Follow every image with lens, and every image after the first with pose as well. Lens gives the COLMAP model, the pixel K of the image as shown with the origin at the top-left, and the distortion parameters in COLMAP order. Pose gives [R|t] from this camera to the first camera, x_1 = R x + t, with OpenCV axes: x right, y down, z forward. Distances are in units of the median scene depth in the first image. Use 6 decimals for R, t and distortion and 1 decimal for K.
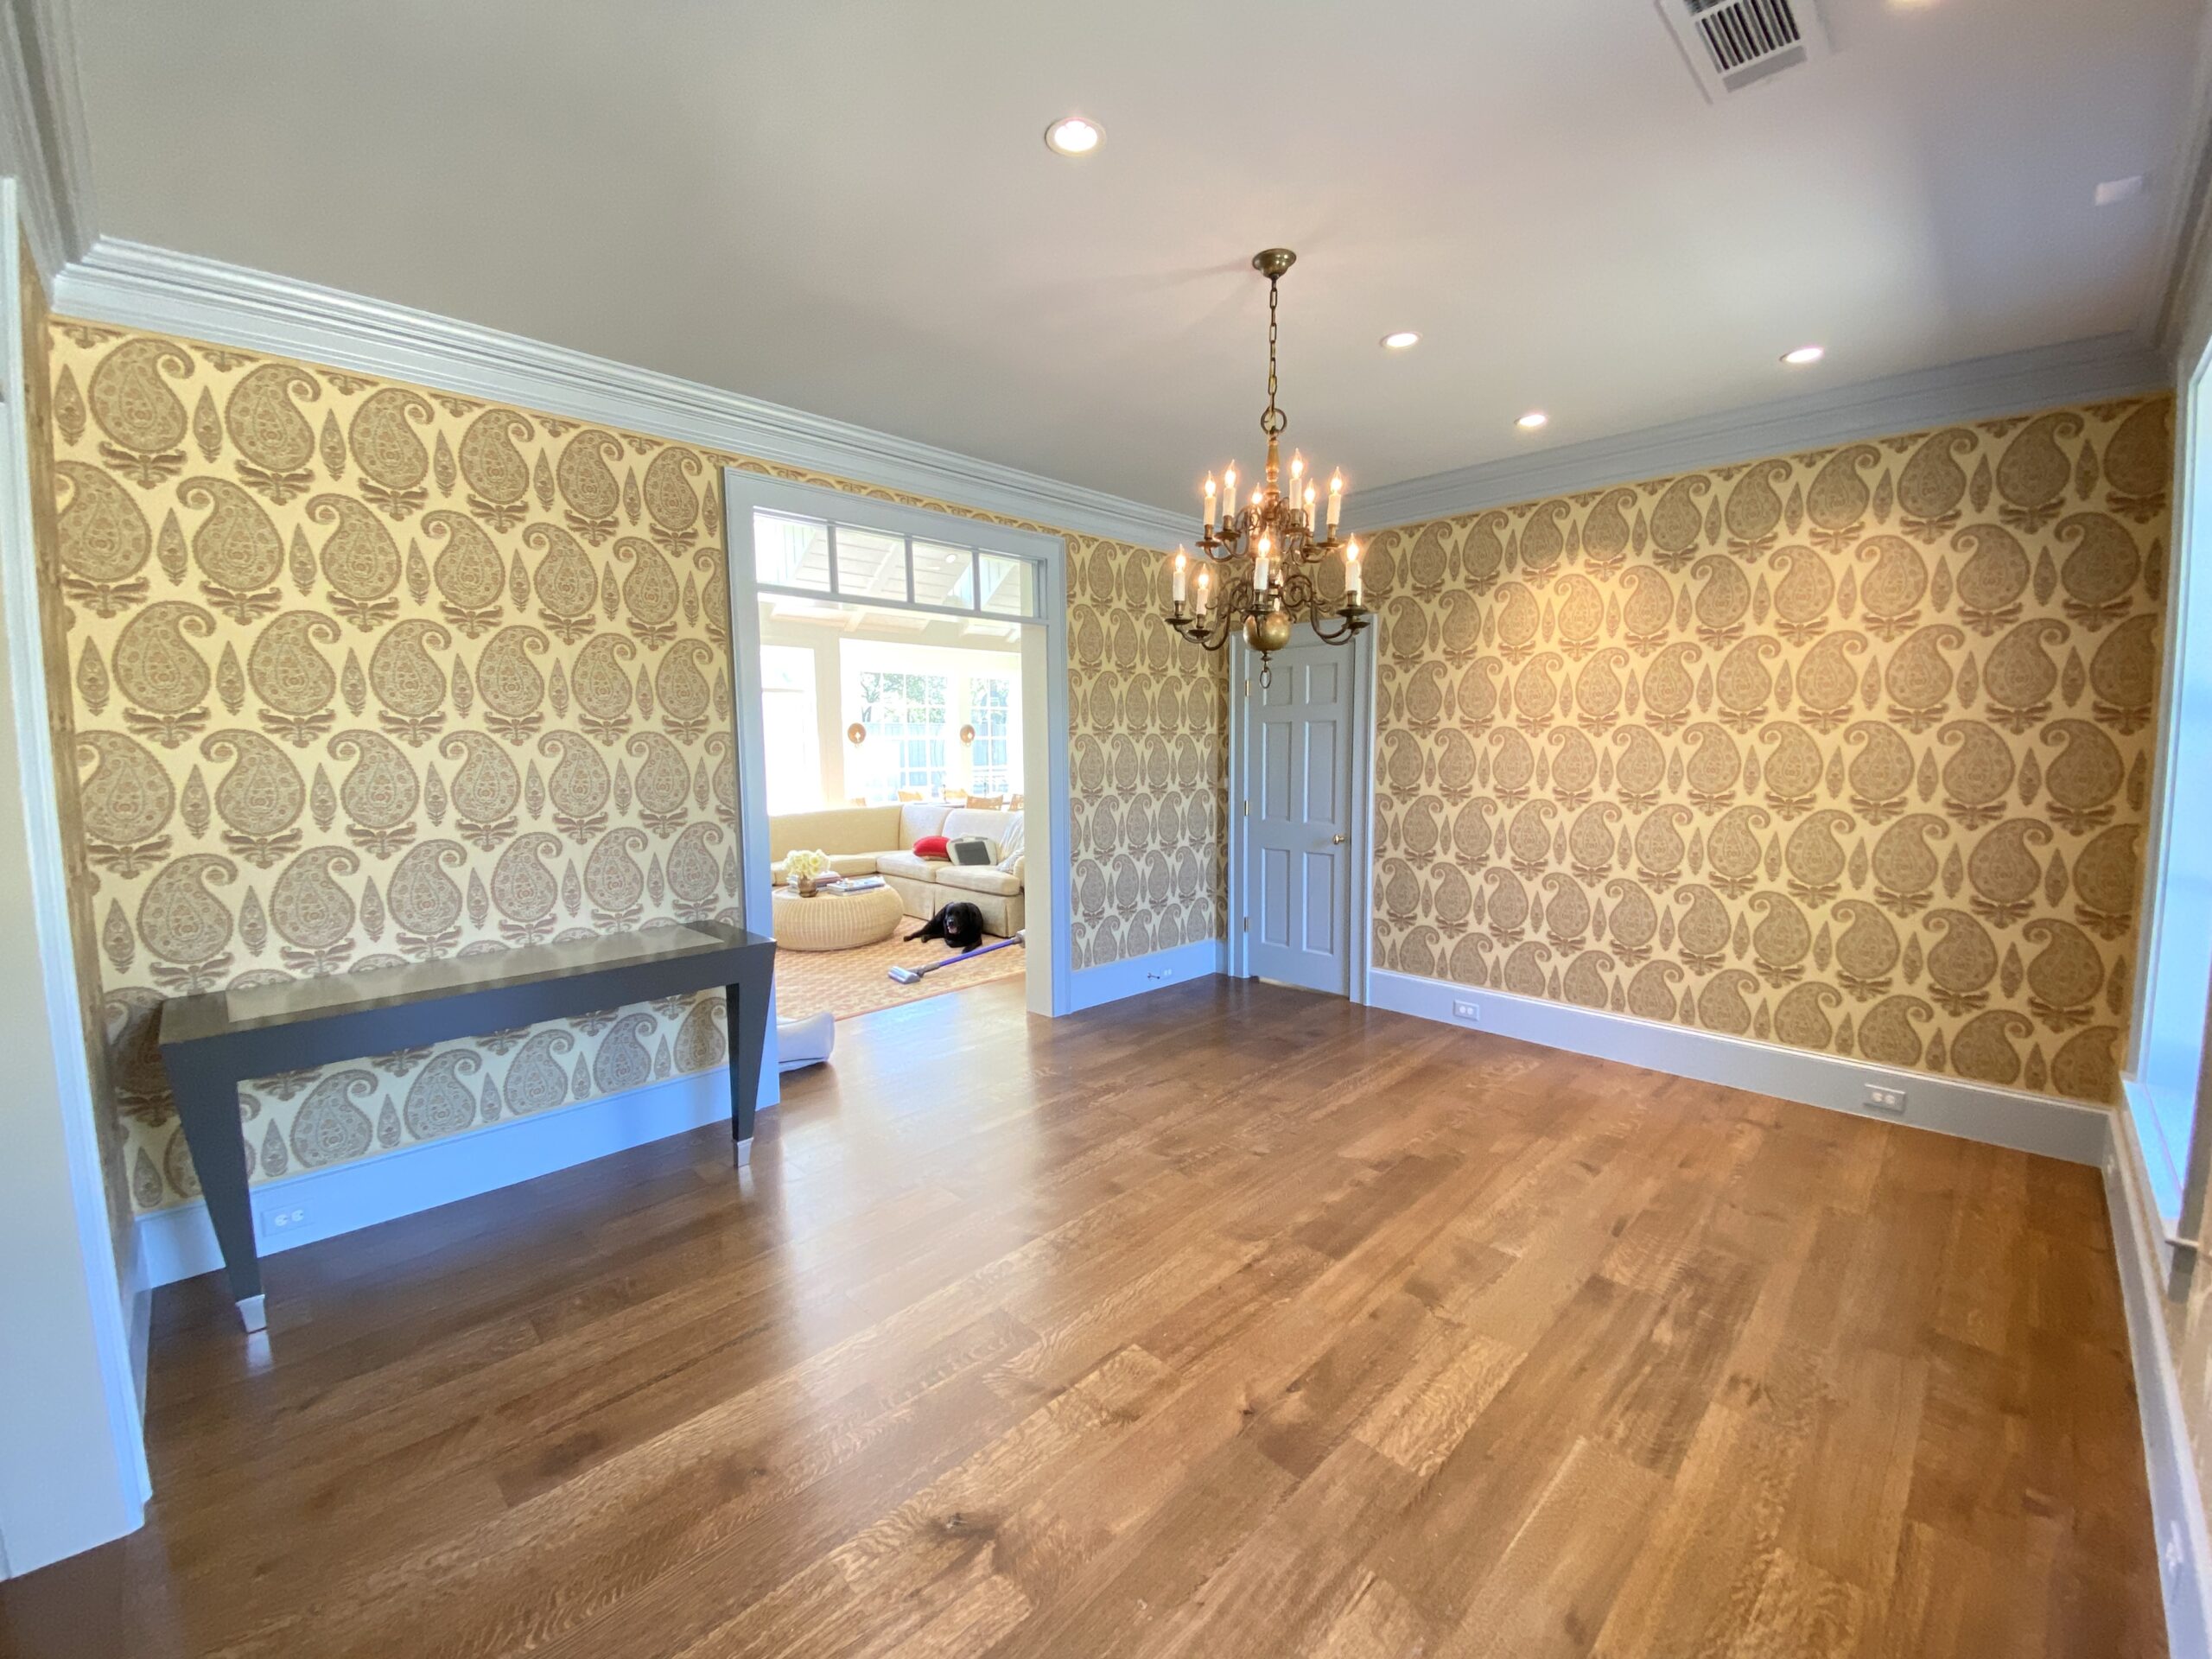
lens RADIAL K [[896.8, 0, 1106.0], [0, 896.8, 829.5], [0, 0, 1]] dist [-0.054905, 0.000048]
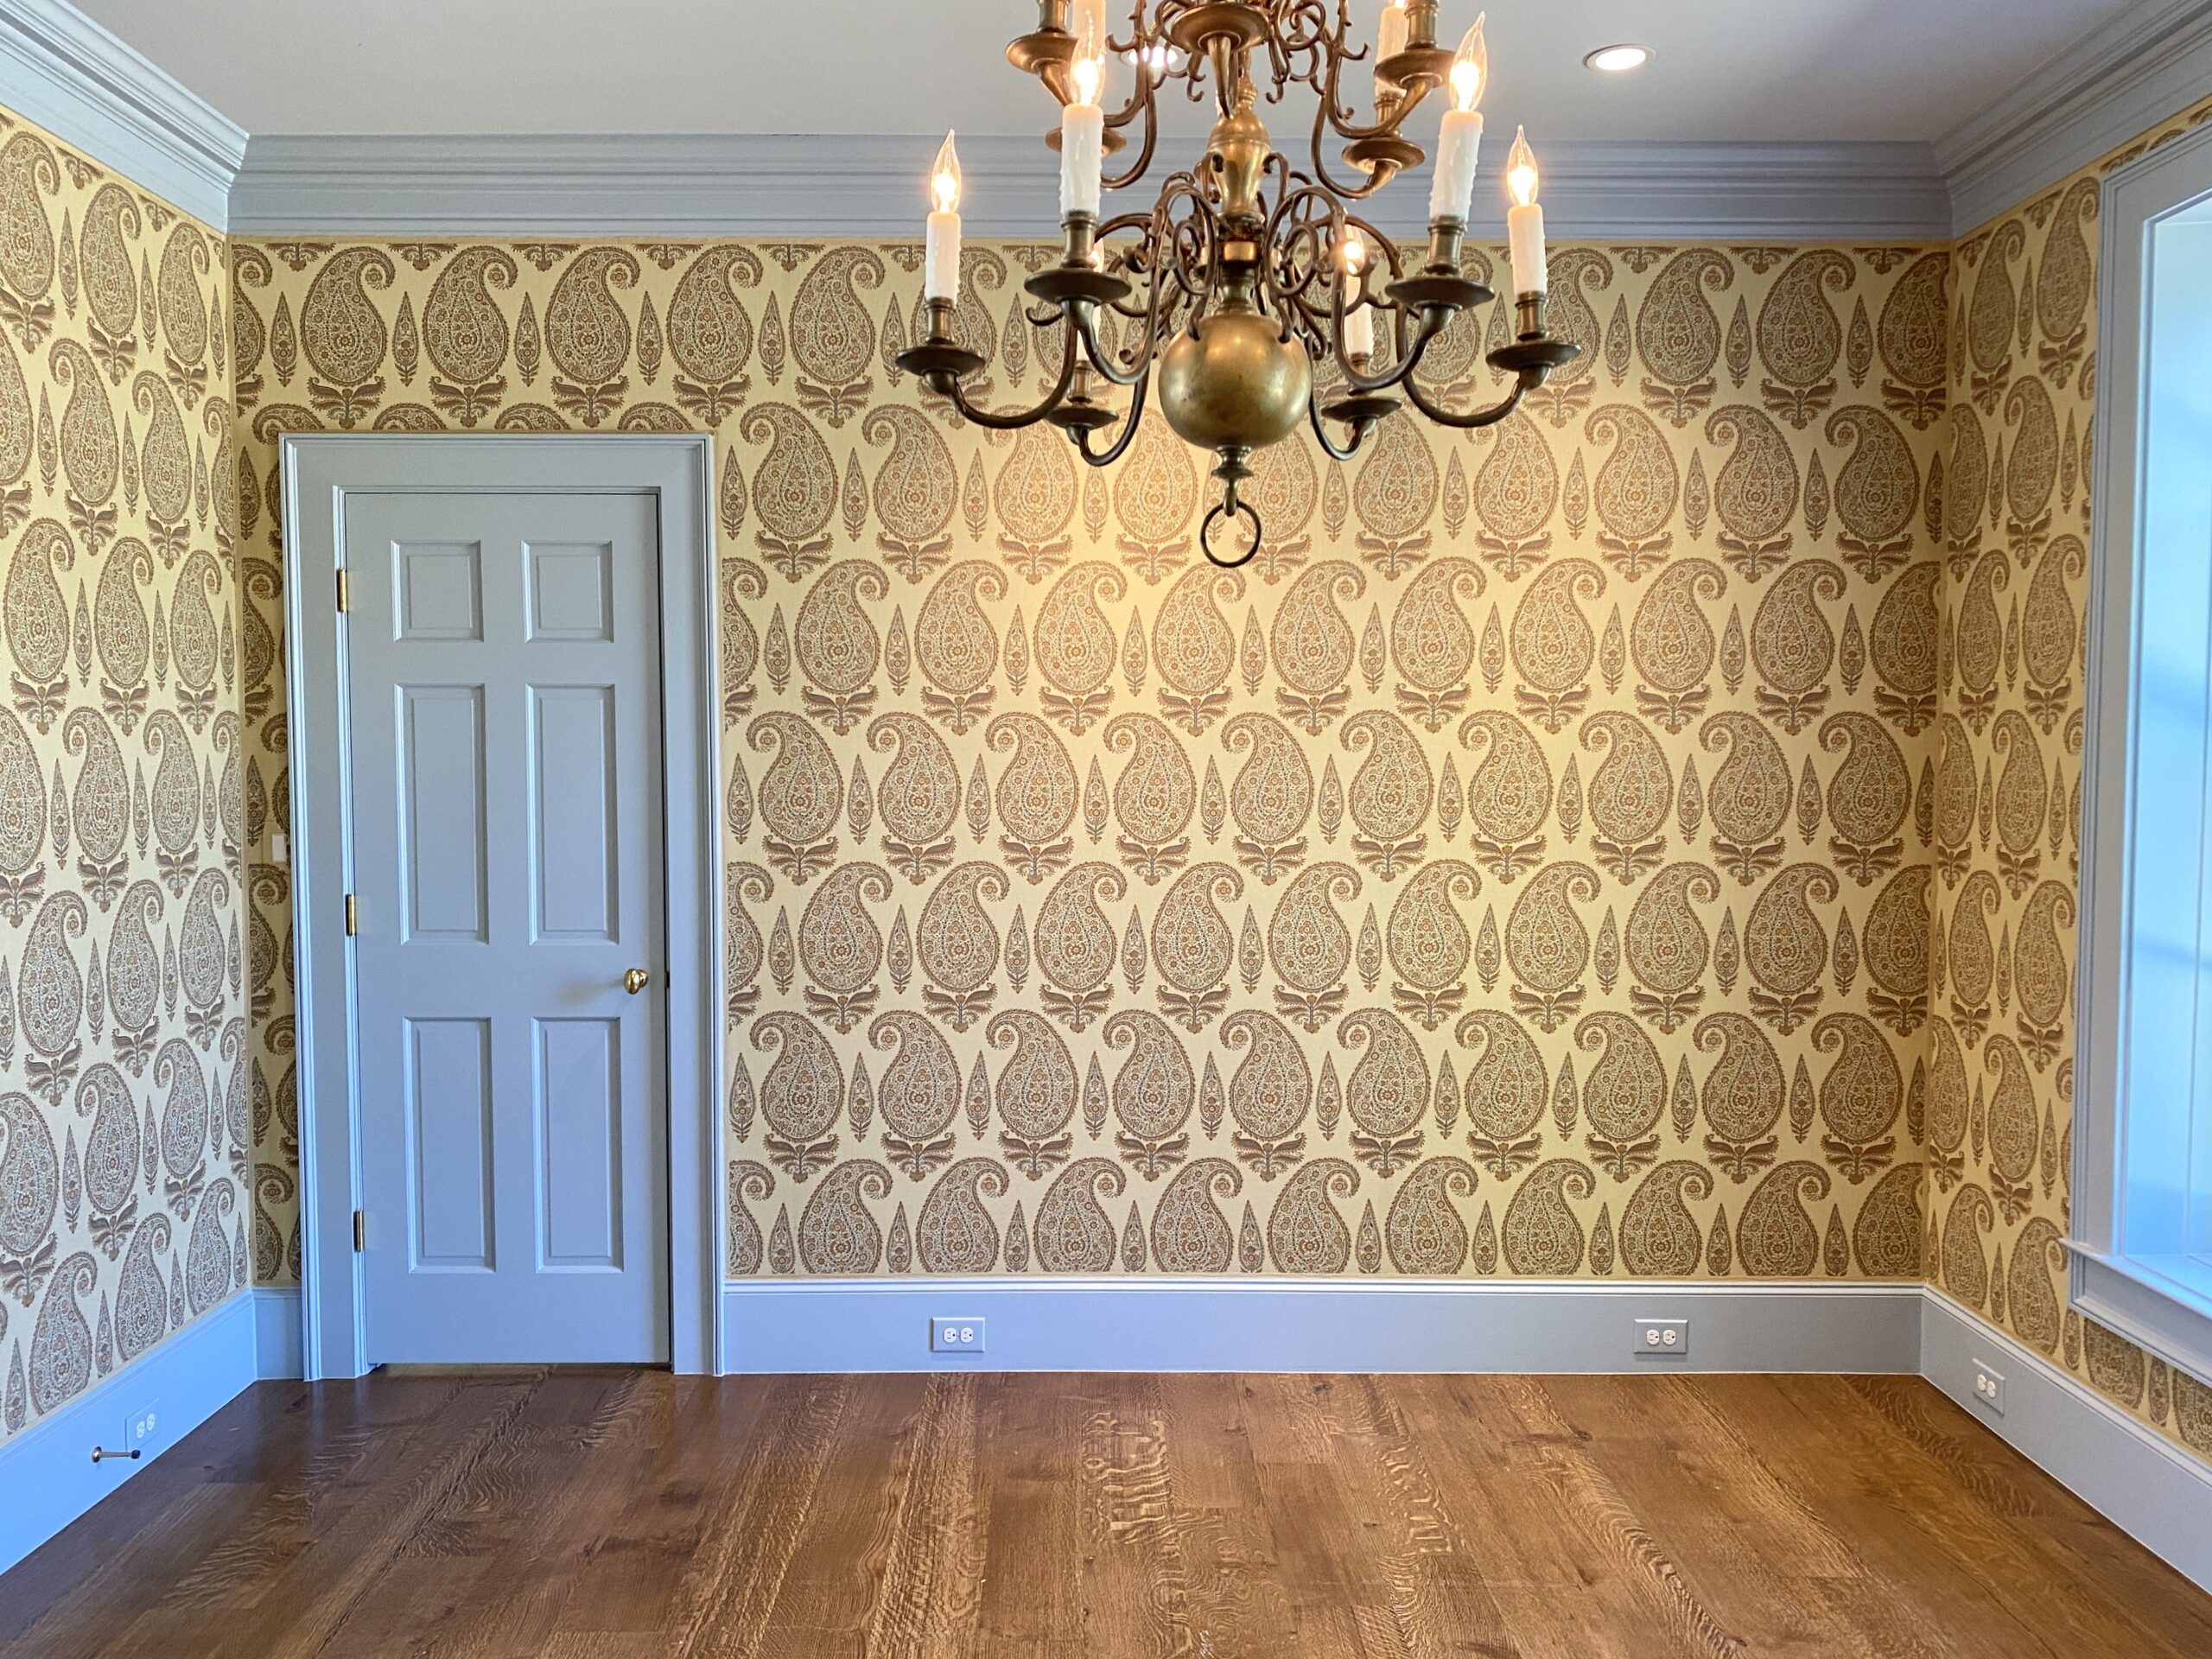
lens RADIAL K [[1643.0, 0, 1106.0], [0, 1643.0, 829.5], [0, 0, 1]] dist [0.061076, -0.101808]
pose [[0.680830, -0.025546, 0.731996, -0.172215], [0.058672, 0.998082, -0.019738, -0.035976], [-0.730087, 0.056386, 0.681023, 0.404415]]
